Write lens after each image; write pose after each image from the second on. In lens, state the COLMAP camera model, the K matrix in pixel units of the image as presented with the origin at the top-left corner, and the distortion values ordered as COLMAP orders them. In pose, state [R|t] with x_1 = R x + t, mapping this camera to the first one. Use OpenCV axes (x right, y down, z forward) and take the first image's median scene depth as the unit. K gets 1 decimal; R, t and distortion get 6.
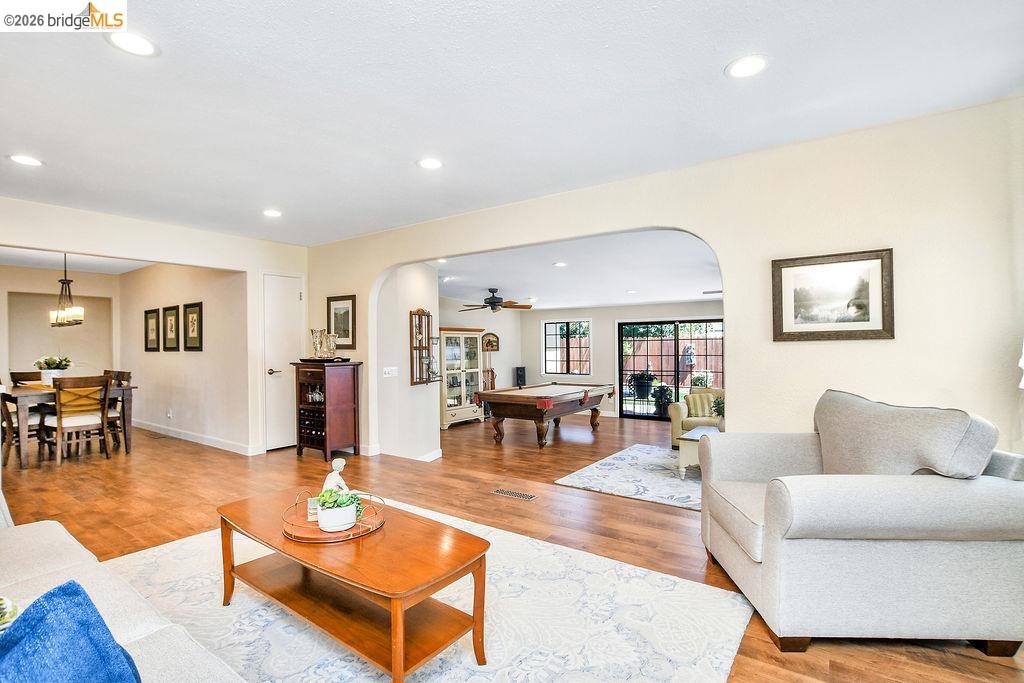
lens RADIAL K [[492.2, 0, 507.6], [0, 492.2, 341.3], [0, 0, 1]] dist [-0.002092, 0.001058]
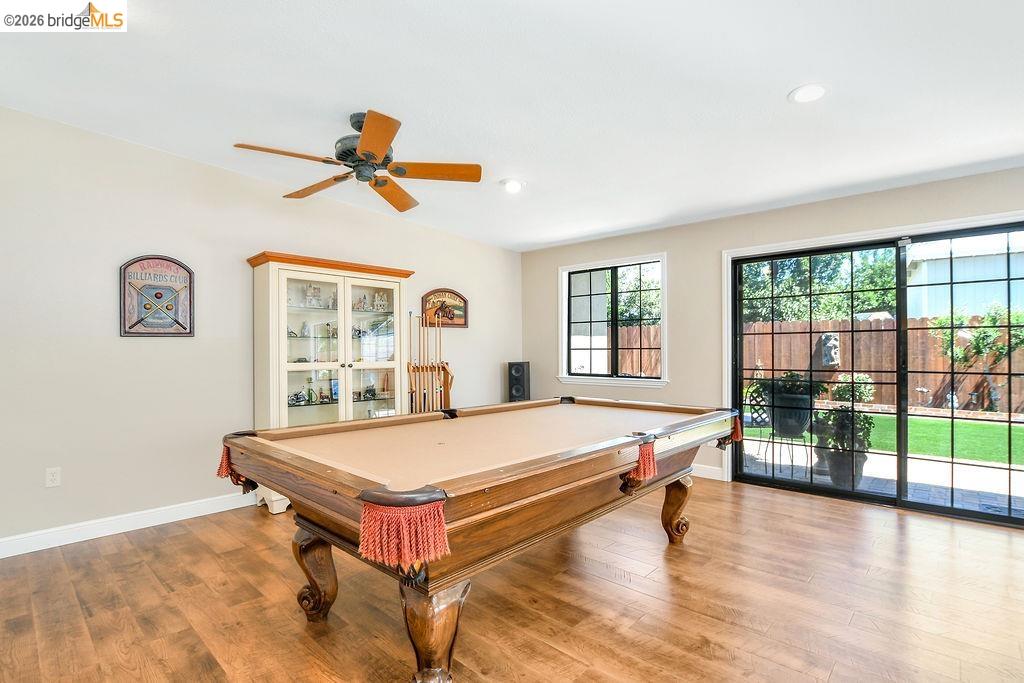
lens RADIAL K [[492.2, 0, 521.2], [0, 492.2, 350.0], [0, 0, 1]] dist [-0.002092, 0.001058]
pose [[0.993415, 0.004692, -0.114475, 0.096802], [-0.003623, 0.999948, 0.009547, 0.039982], [0.114514, -0.009069, 0.993380, 0.574179]]
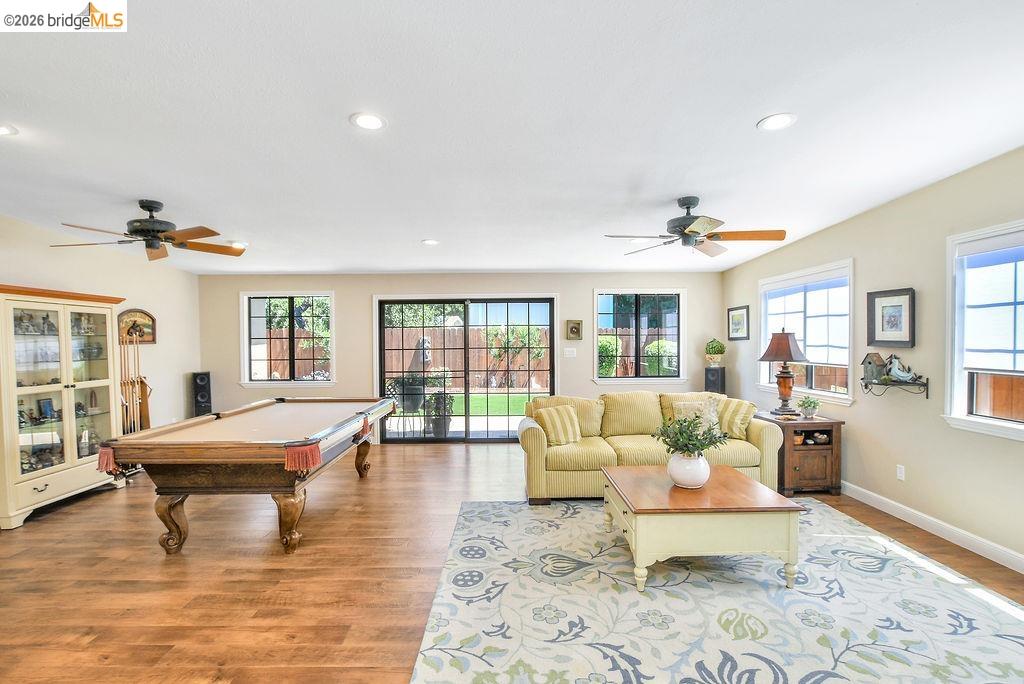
lens RADIAL K [[495.6, 0, 509.9], [0, 495.6, 349.3], [0, 0, 1]] dist [-0.026091, 0.002406]
pose [[0.805055, -0.008271, 0.593142, -0.025702], [-0.005095, 0.999770, 0.020856, 0.013912], [-0.593178, -0.019812, 0.804828, 0.377062]]
